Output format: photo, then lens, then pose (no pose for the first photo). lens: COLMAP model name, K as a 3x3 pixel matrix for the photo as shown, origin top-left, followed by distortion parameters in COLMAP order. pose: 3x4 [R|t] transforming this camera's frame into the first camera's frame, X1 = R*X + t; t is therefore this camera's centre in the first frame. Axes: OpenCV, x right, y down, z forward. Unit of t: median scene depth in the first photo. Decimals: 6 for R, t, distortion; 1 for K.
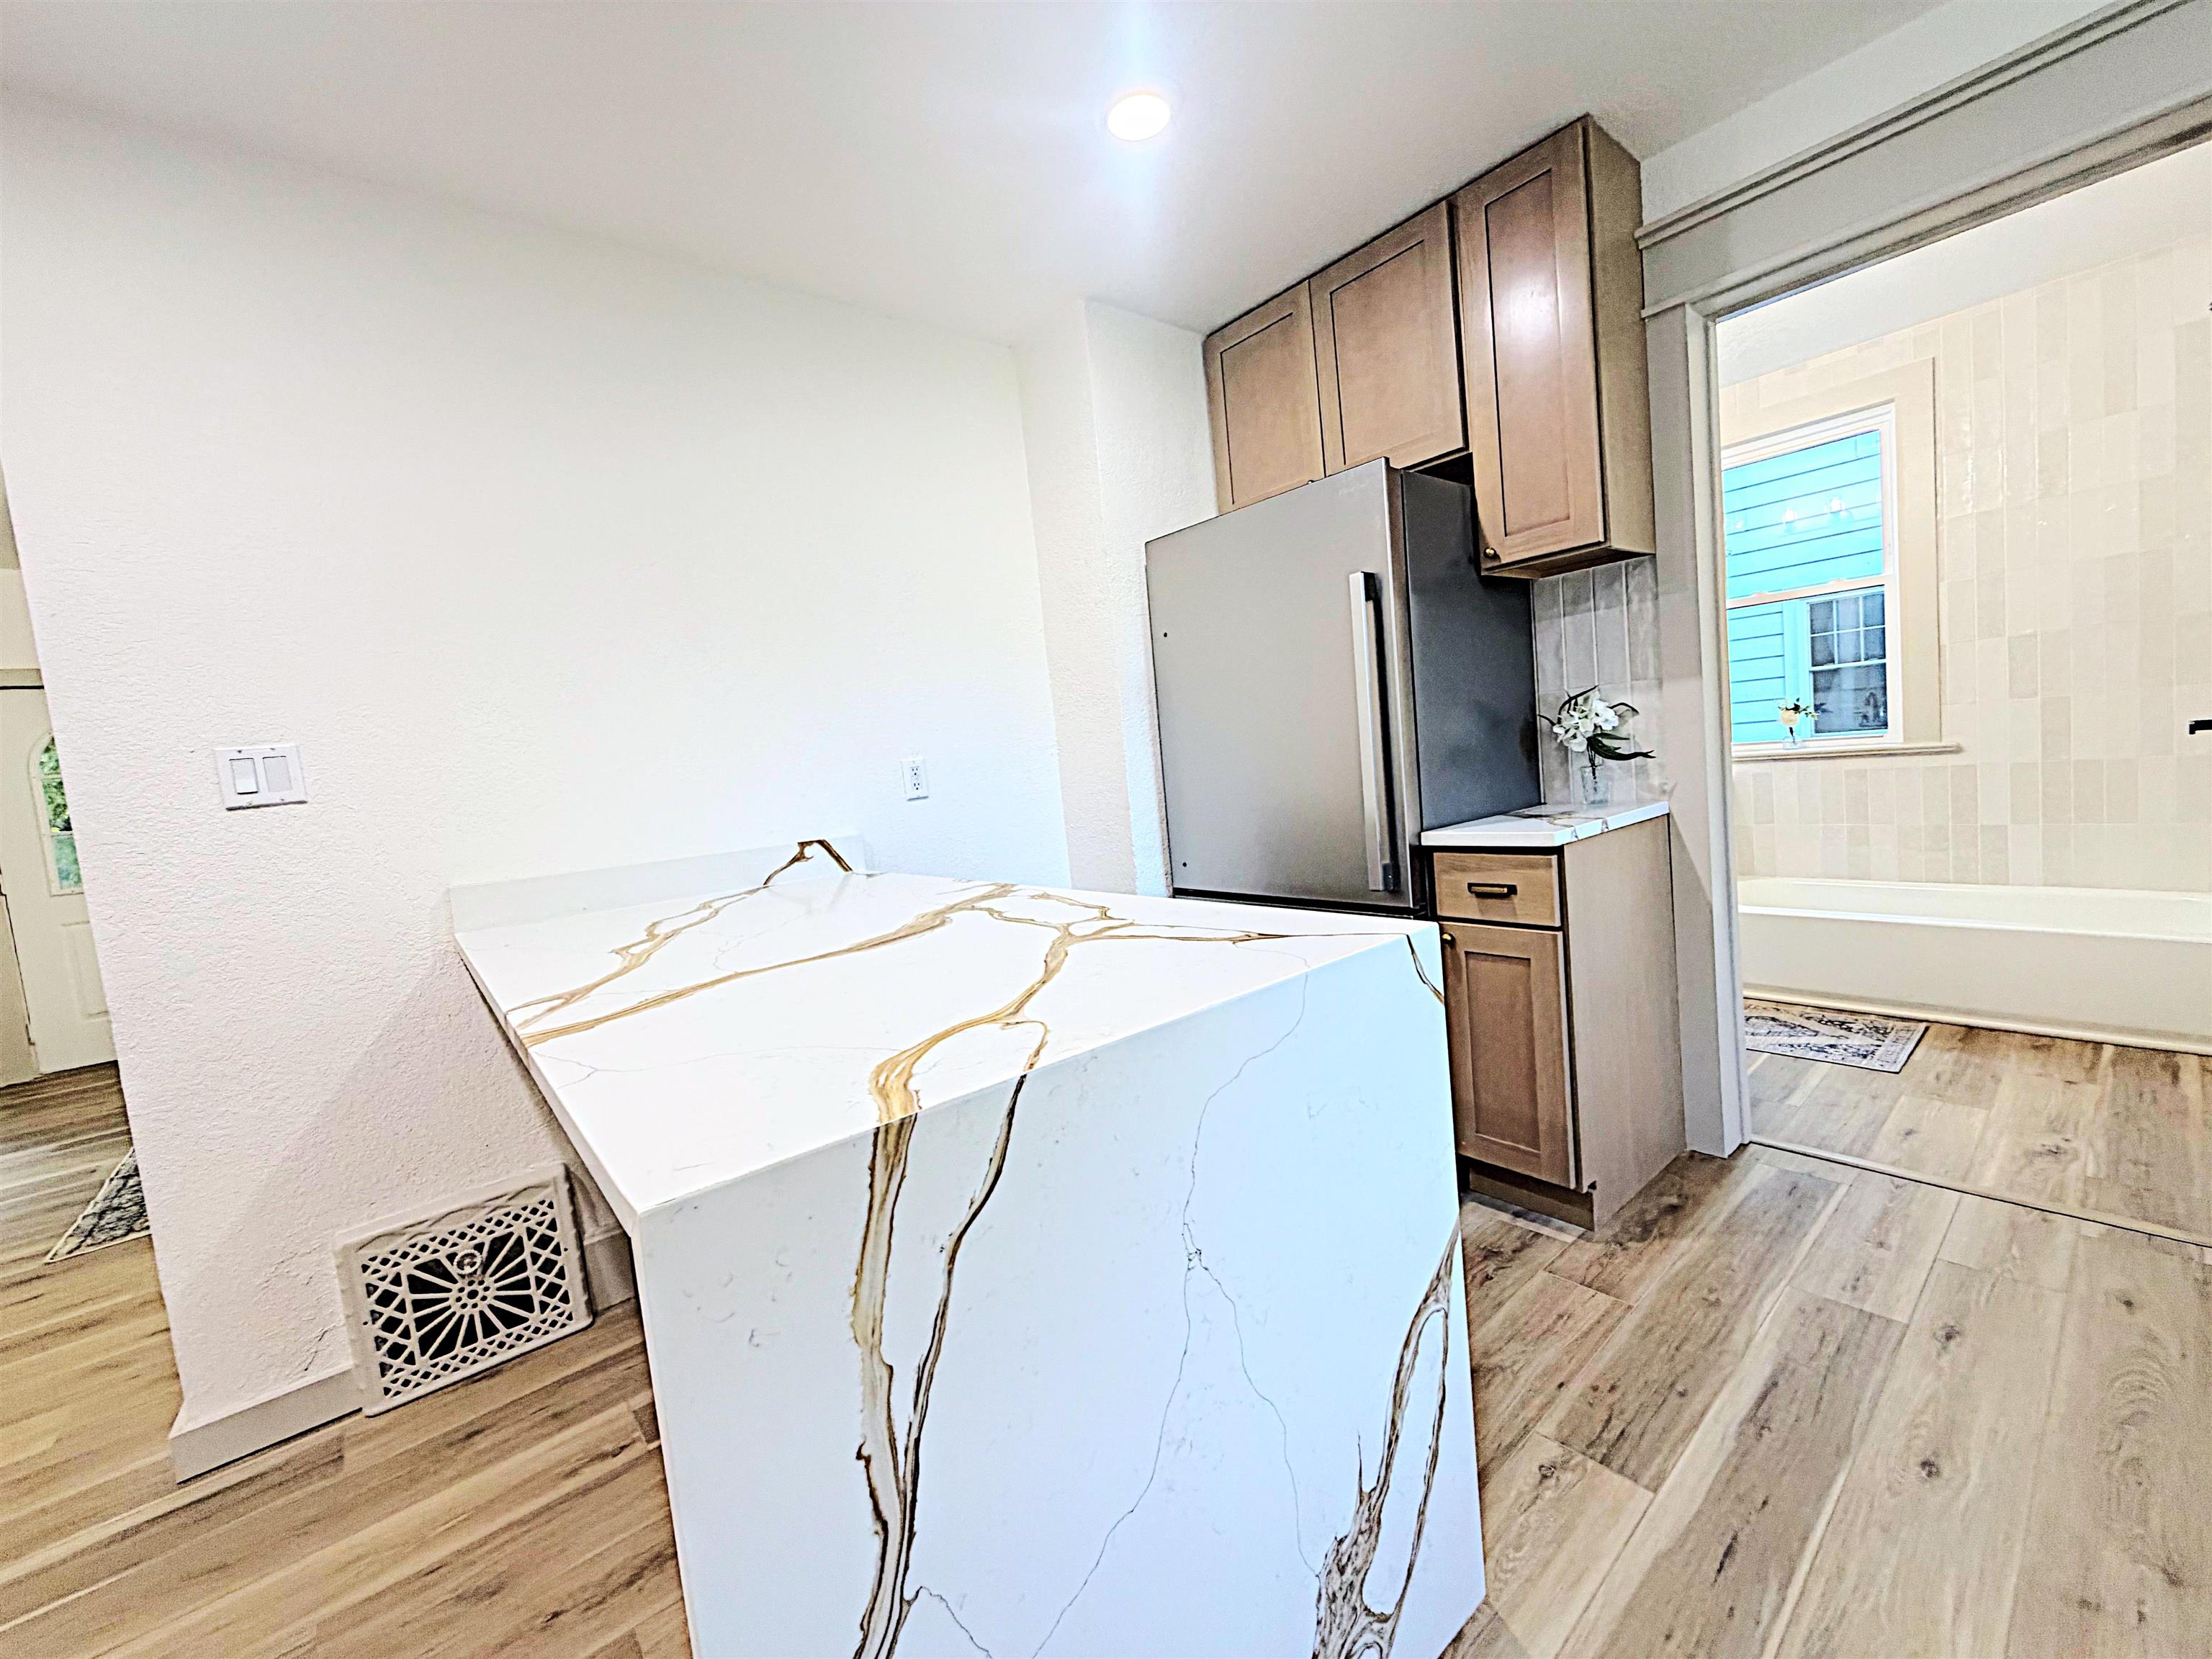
lens RADIAL K [[879.7, 0, 1111.5], [0, 879.7, 826.5], [0, 0, 1]] dist [-0.002338, 0.000058]
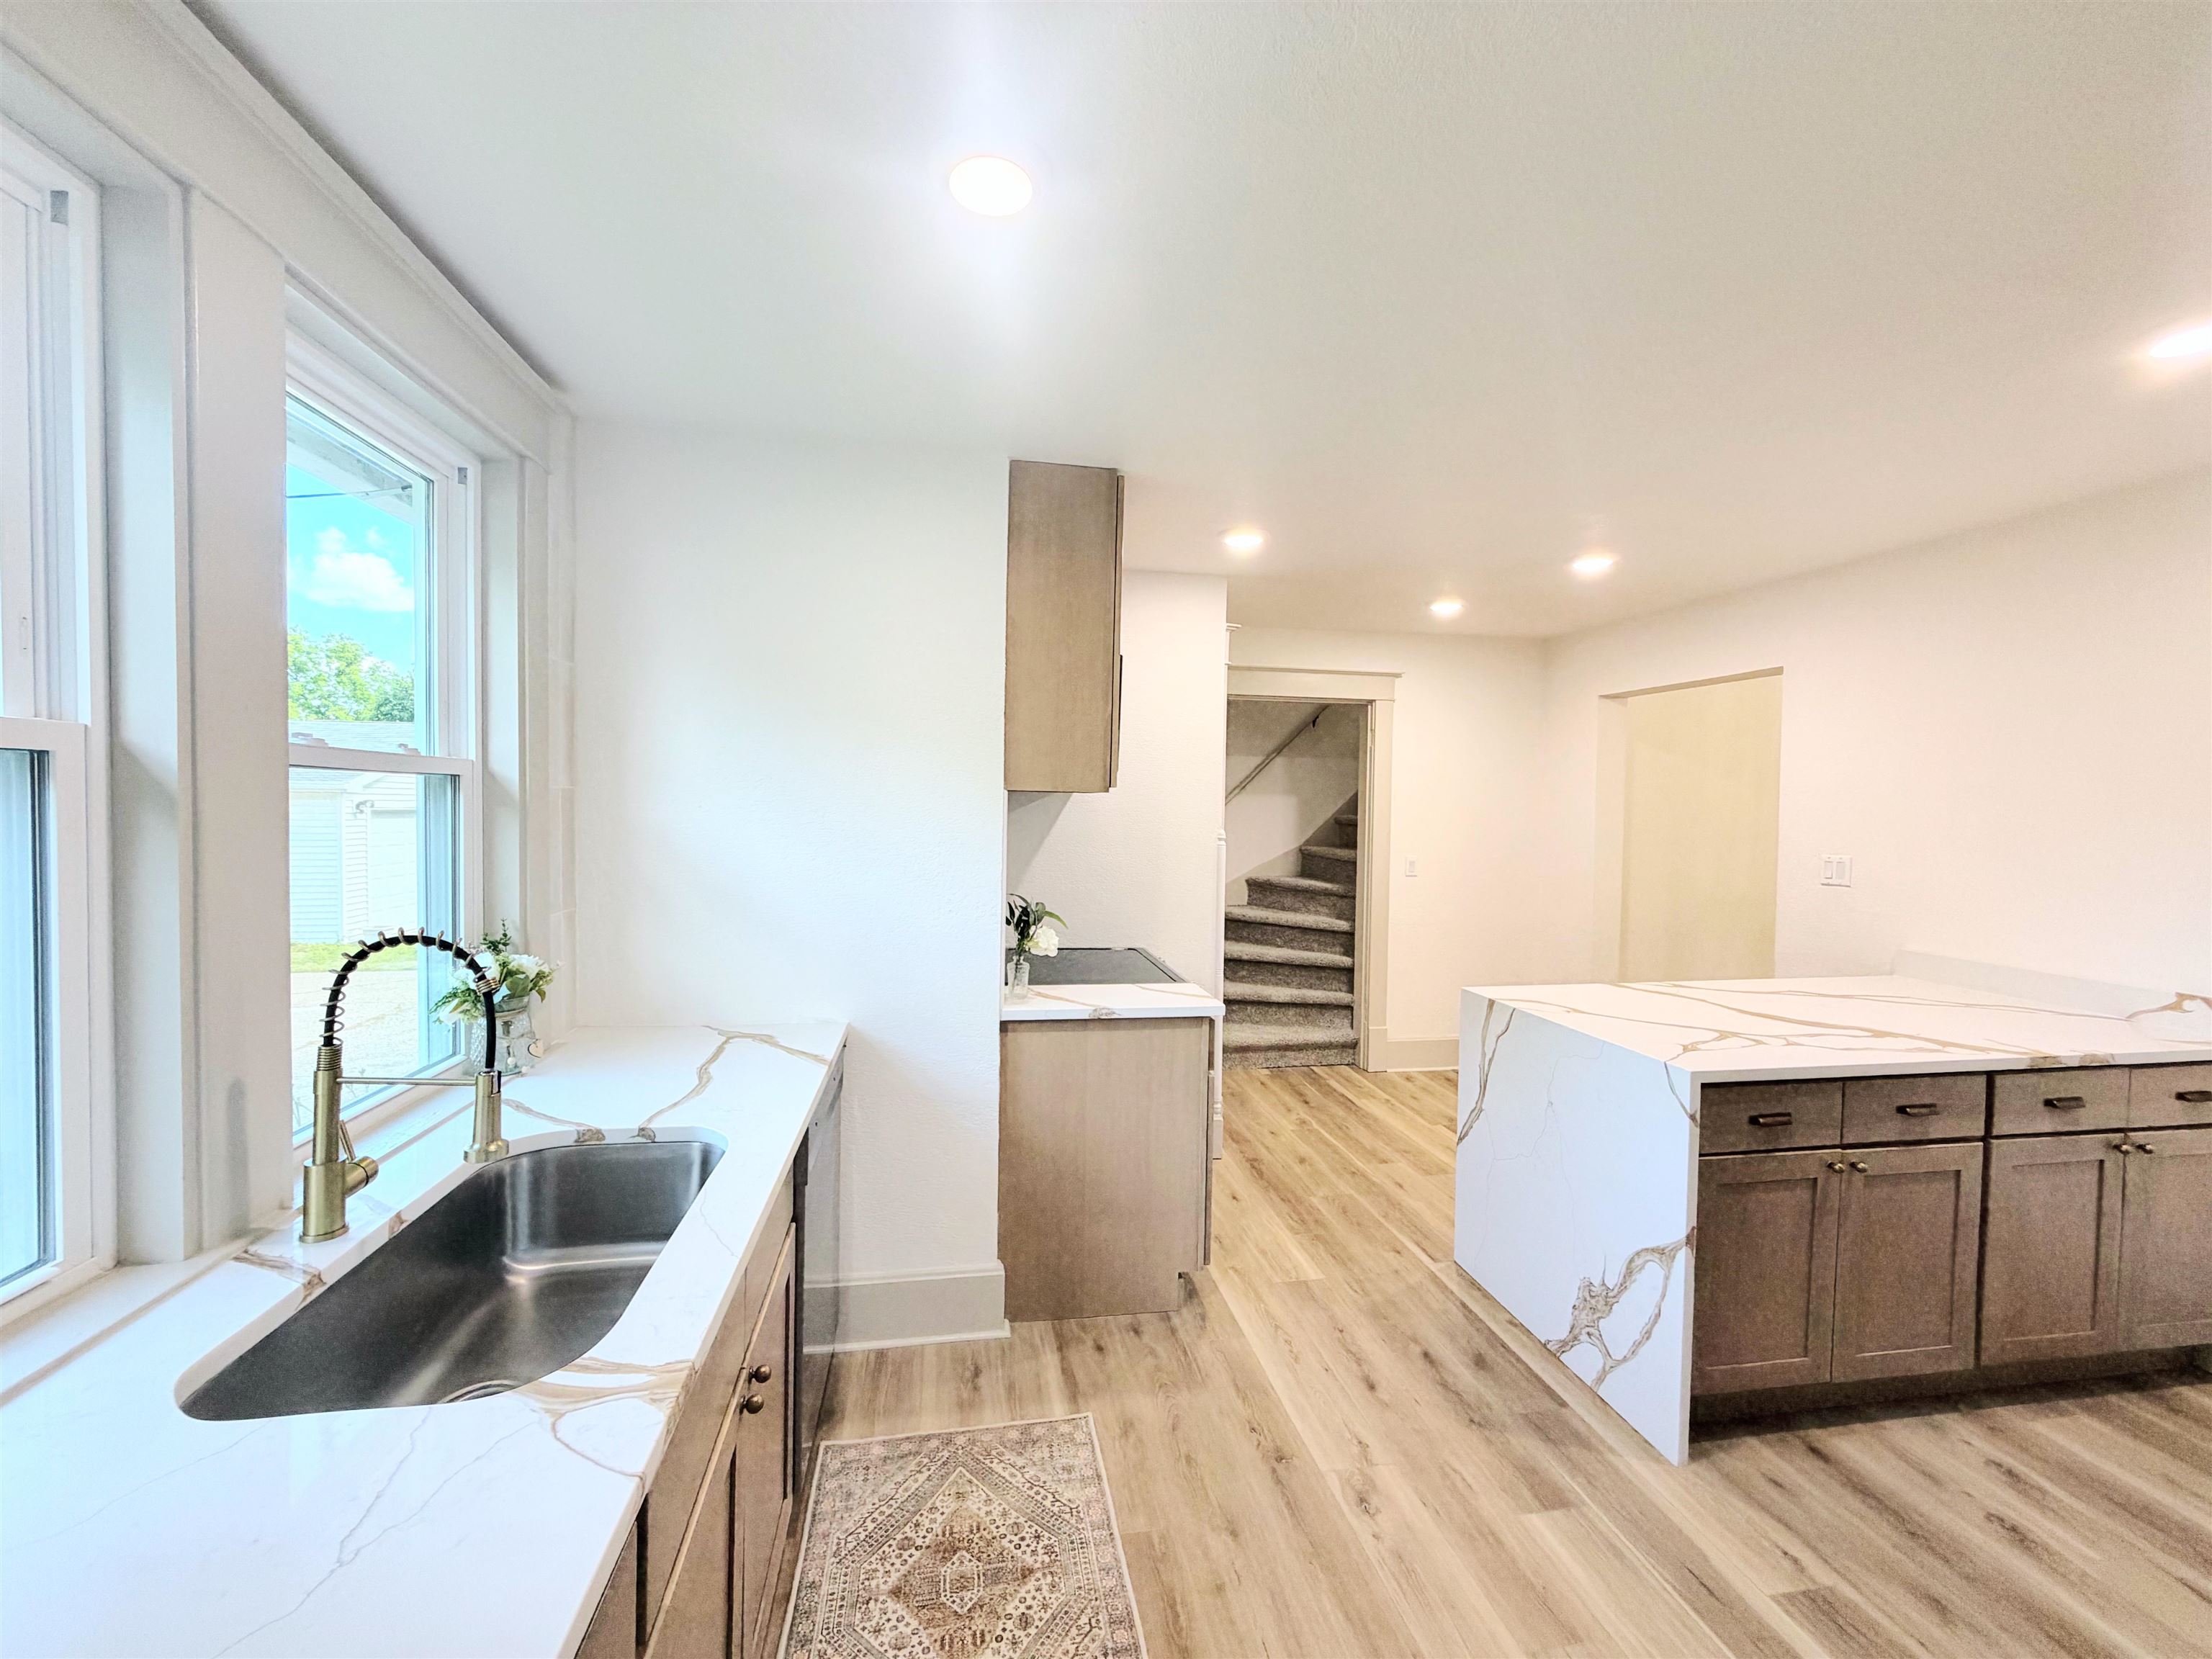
lens RADIAL K [[879.7, 0, 1095.6], [0, 879.7, 823.1], [0, 0, 1]] dist [-0.002338, 0.000058]
pose [[-0.501083, 0.105831, -0.858904, 4.139050], [-0.036019, 0.989084, 0.142885, -1.009968], [0.864649, 0.102534, -0.491801, 1.303651]]
